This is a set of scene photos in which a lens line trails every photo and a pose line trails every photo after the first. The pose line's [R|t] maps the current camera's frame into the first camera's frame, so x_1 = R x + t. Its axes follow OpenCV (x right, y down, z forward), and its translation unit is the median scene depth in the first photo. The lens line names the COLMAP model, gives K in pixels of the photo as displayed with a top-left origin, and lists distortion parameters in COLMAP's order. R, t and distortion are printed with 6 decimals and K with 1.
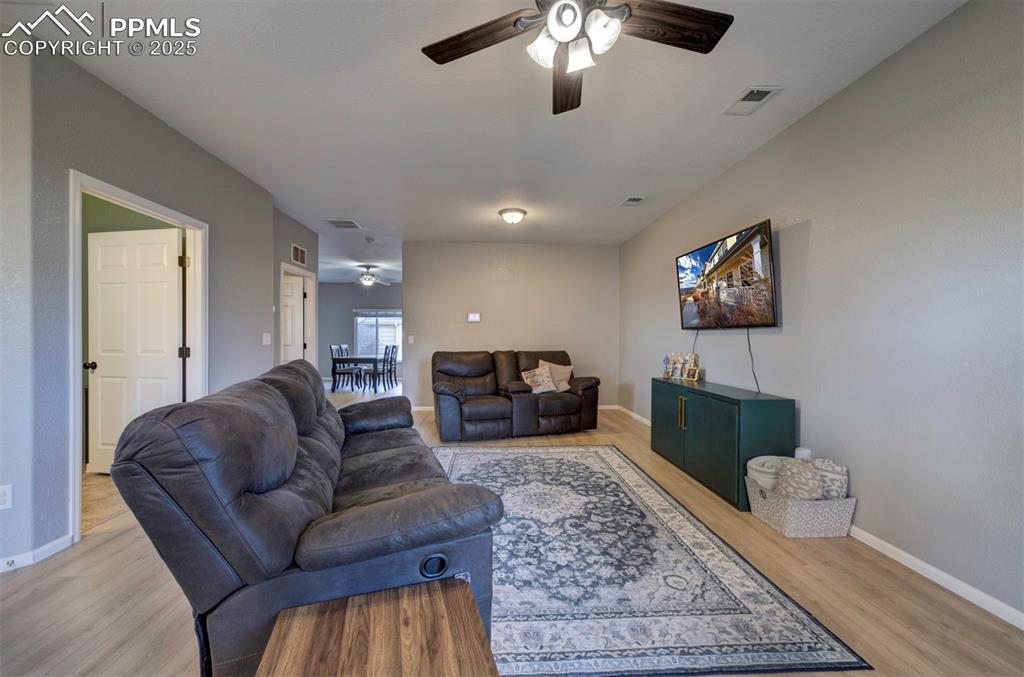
lens RADIAL K [[373.2, 0, 513.2], [0, 373.2, 341.0], [0, 0, 1]] dist [-0.008726, 0.000030]
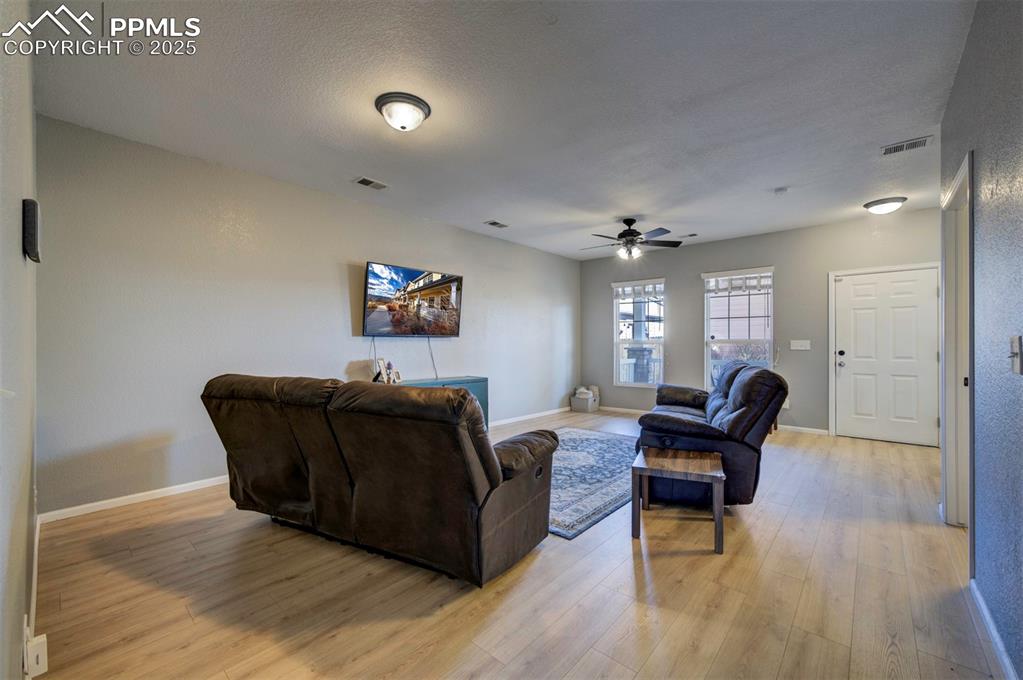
lens RADIAL K [[425.5, 0, 509.5], [0, 425.5, 343.9], [0, 0, 1]] dist [0.000958, 0.000094]
pose [[-0.699032, -0.009192, 0.715032, -0.778202], [0.001813, 0.999891, 0.014626, -0.029962], [-0.715088, 0.011520, -0.698939, 1.915157]]
